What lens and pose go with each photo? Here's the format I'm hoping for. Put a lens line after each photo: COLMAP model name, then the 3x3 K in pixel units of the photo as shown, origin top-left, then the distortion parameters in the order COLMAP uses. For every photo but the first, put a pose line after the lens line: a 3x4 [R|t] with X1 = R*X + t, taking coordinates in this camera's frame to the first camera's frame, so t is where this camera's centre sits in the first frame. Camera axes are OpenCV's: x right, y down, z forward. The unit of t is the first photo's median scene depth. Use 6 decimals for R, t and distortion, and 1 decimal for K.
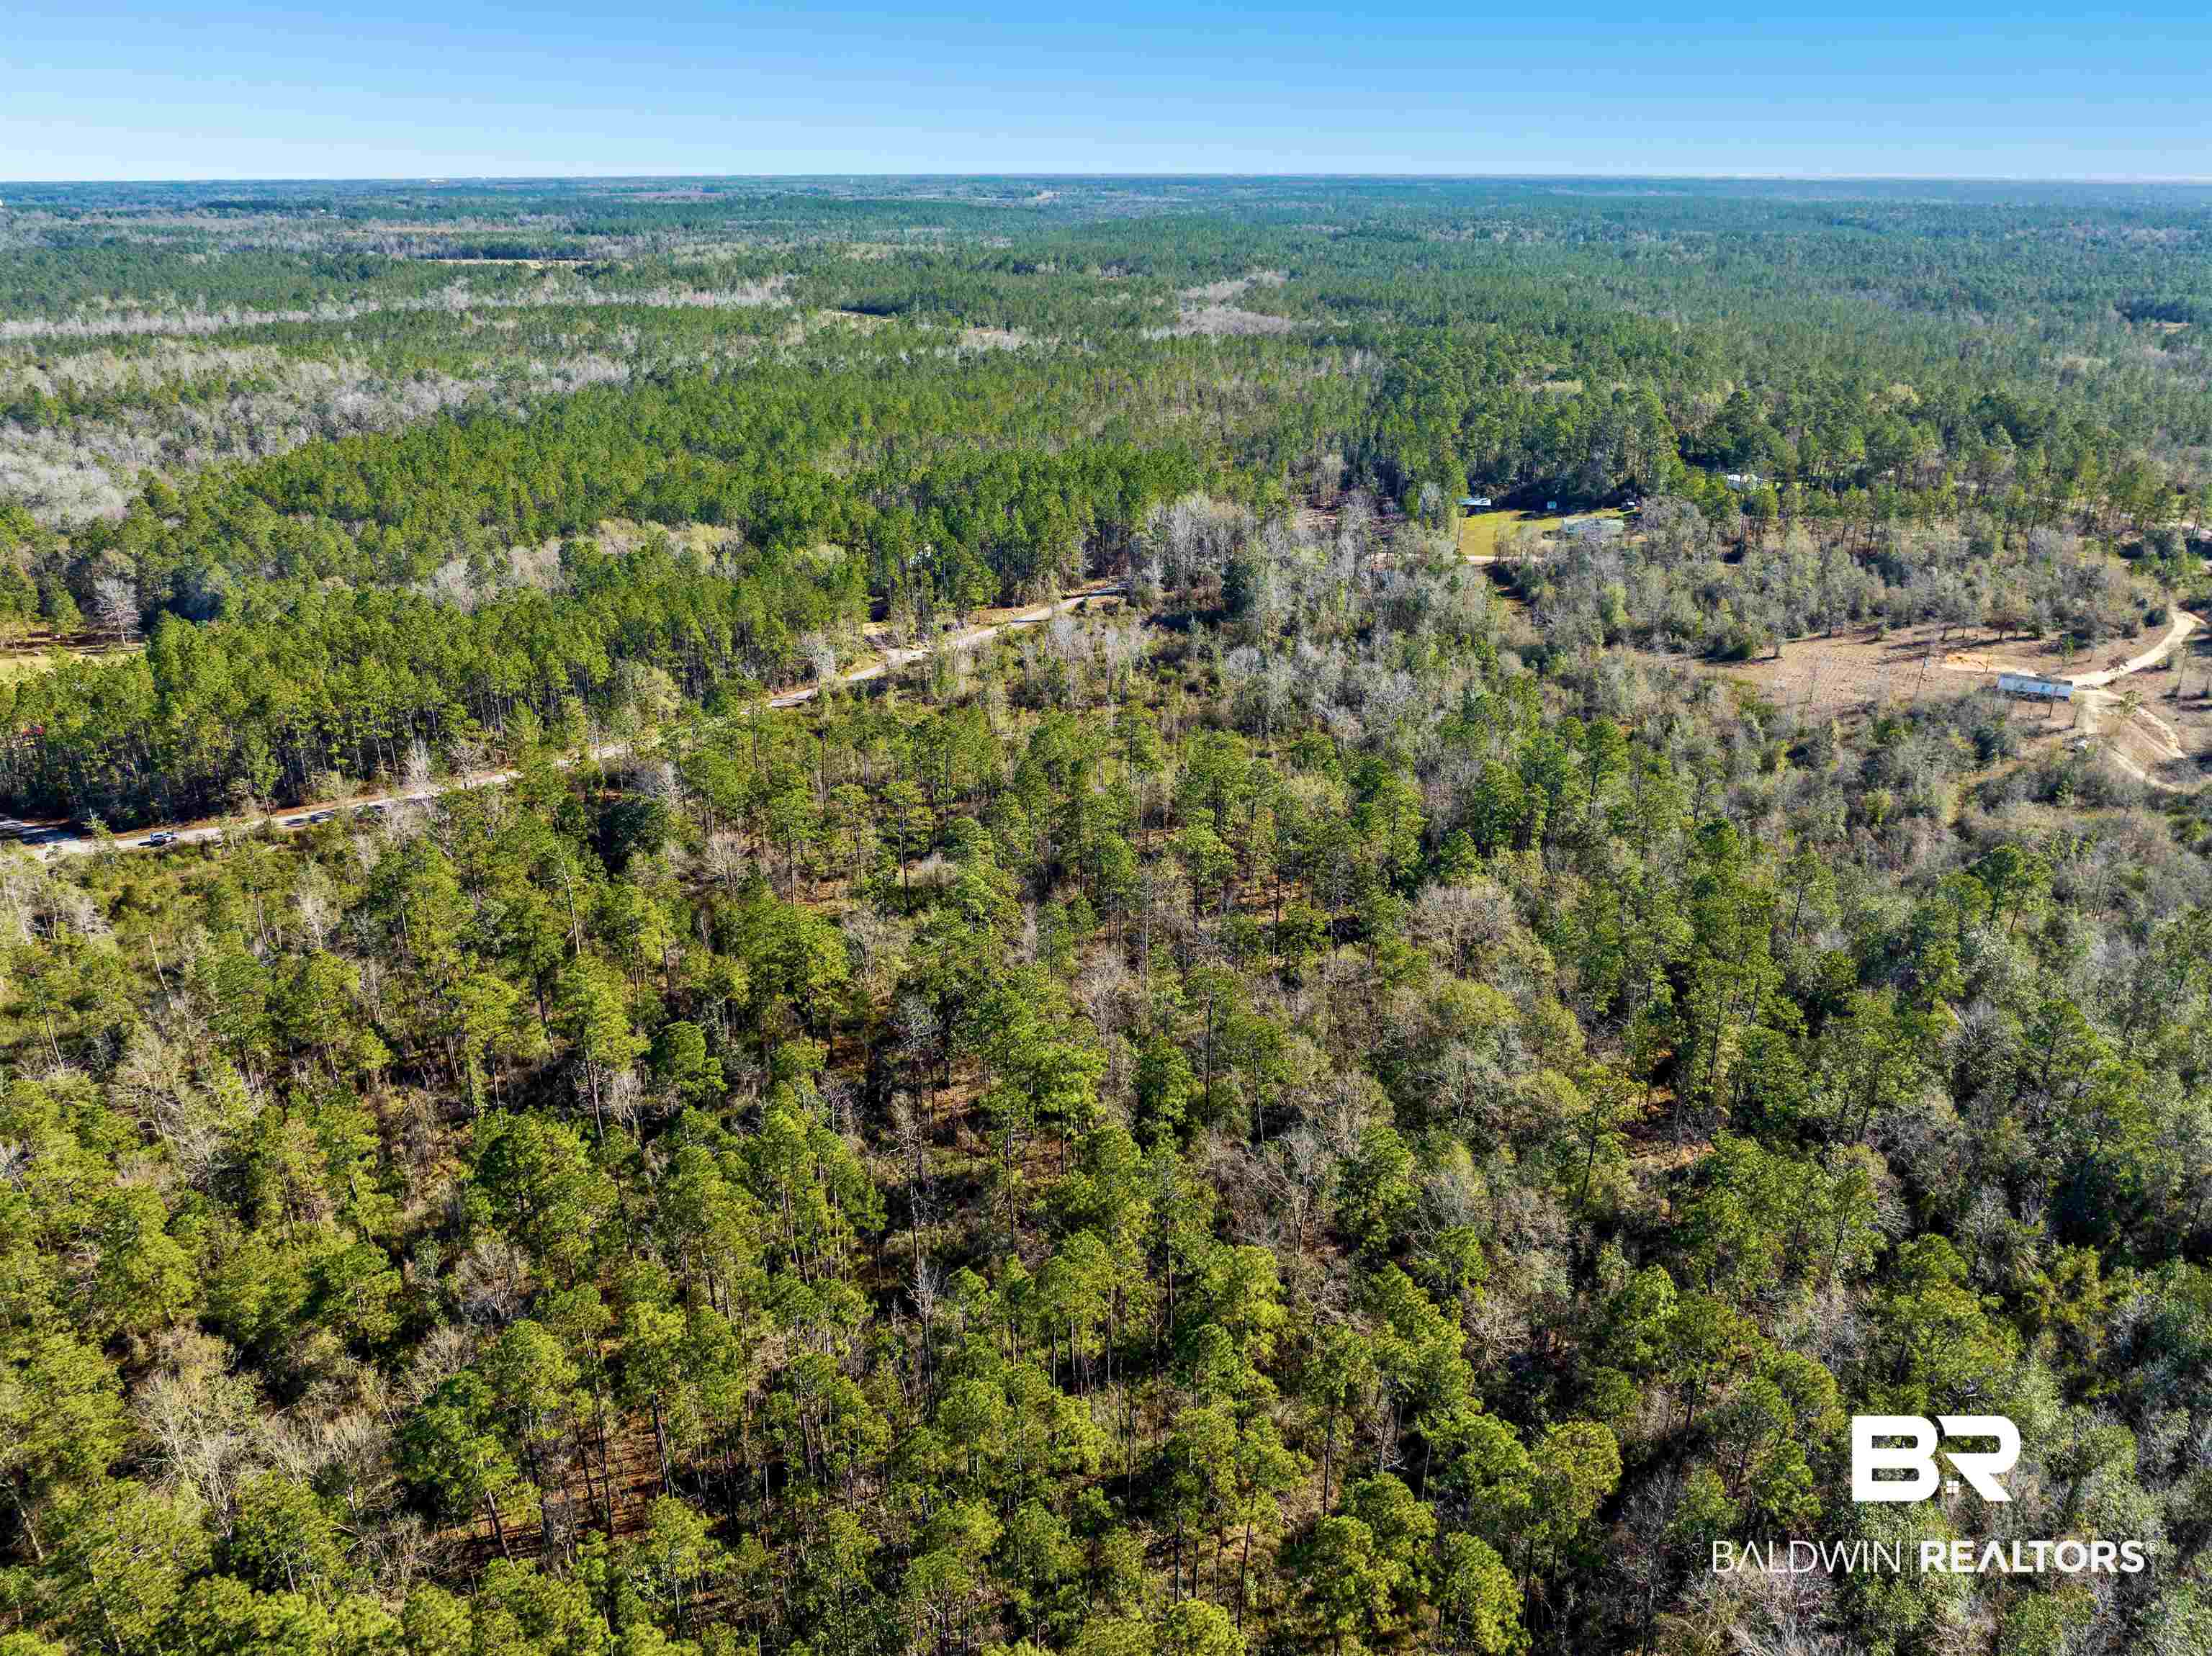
lens RADIAL K [[1568.2, 0, 1106.0], [0, 1568.2, 828.0], [0, 0, 1]] dist [-0.033199, 0.030937]
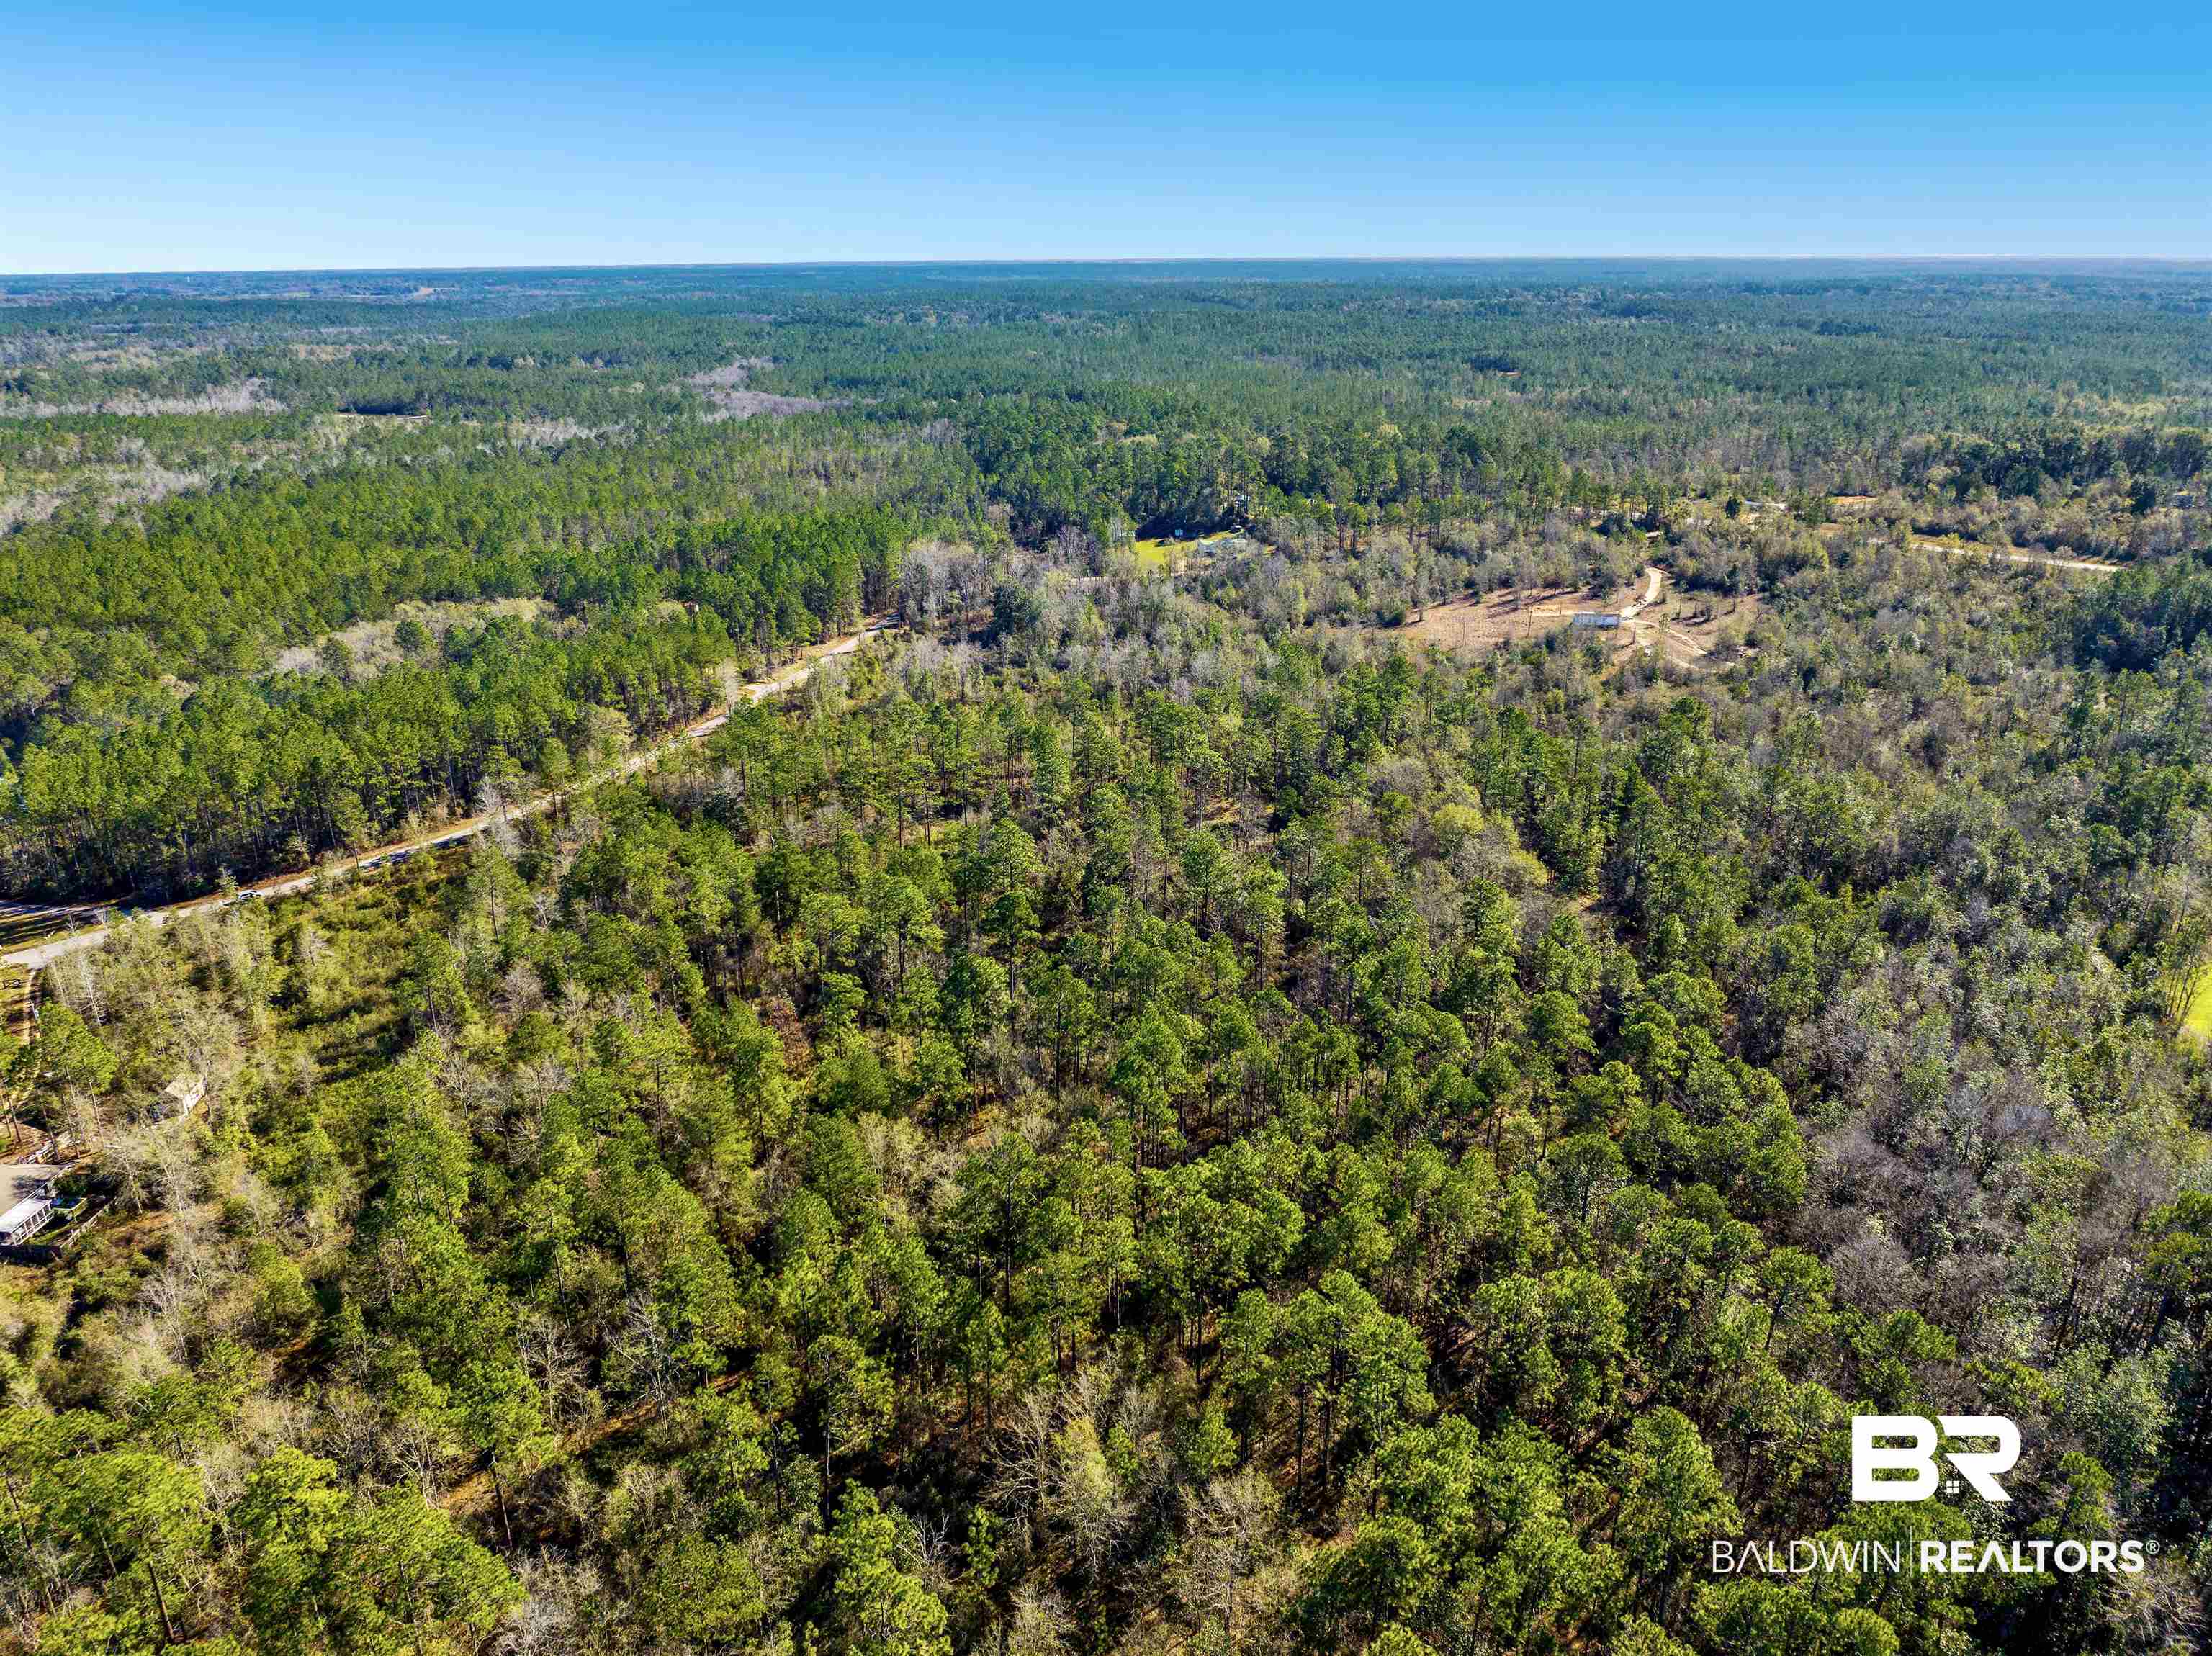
lens RADIAL K [[1542.6, 0, 1106.0], [0, 1542.6, 828.0], [0, 0, 1]] dist [-0.026305, 0.017232]
pose [[0.929339, -0.135835, 0.343333, -0.266552], [0.151037, 0.988368, -0.017795, 0.043593], [-0.336923, 0.068393, 0.939045, -0.123164]]
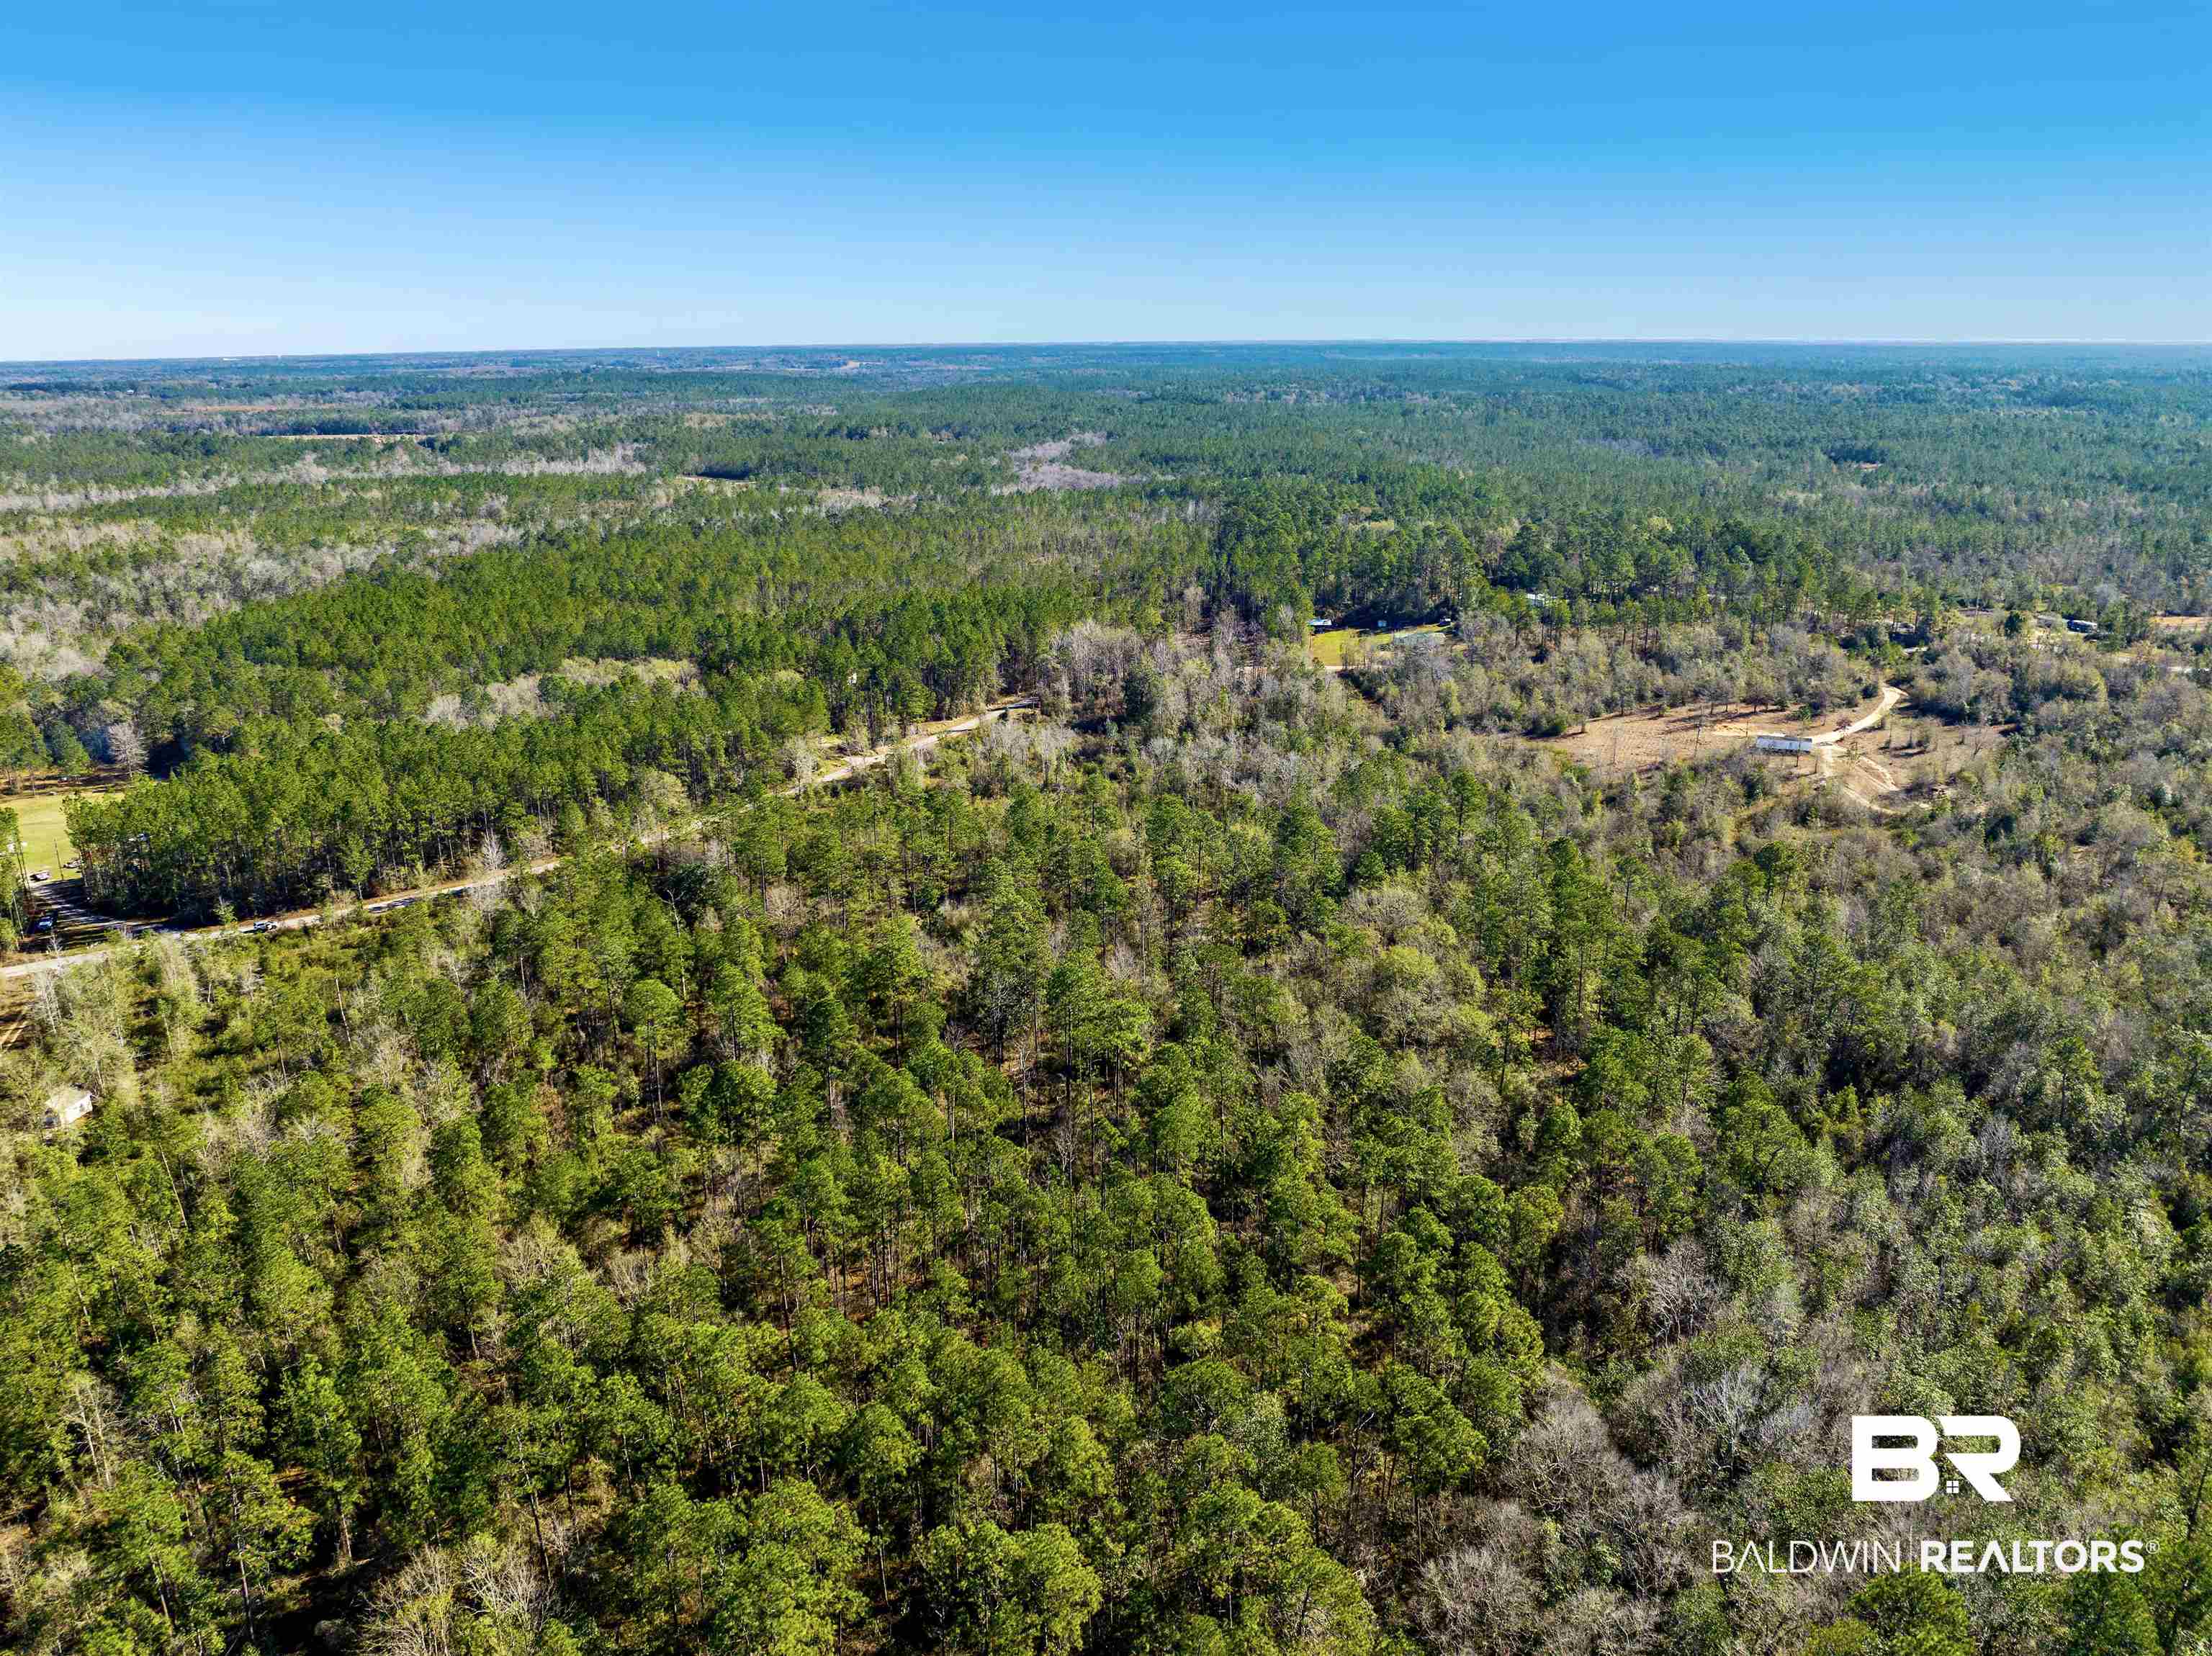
lens RADIAL K [[1541.4, 0, 1111.0], [0, 1541.4, 853.8], [0, 0, 1]] dist [-0.026160, 0.001570]
pose [[0.991745, -0.048112, 0.118854, -0.075471], [0.057012, 0.995726, -0.072657, 0.045692], [-0.114851, 0.078834, 0.990250, -0.126760]]
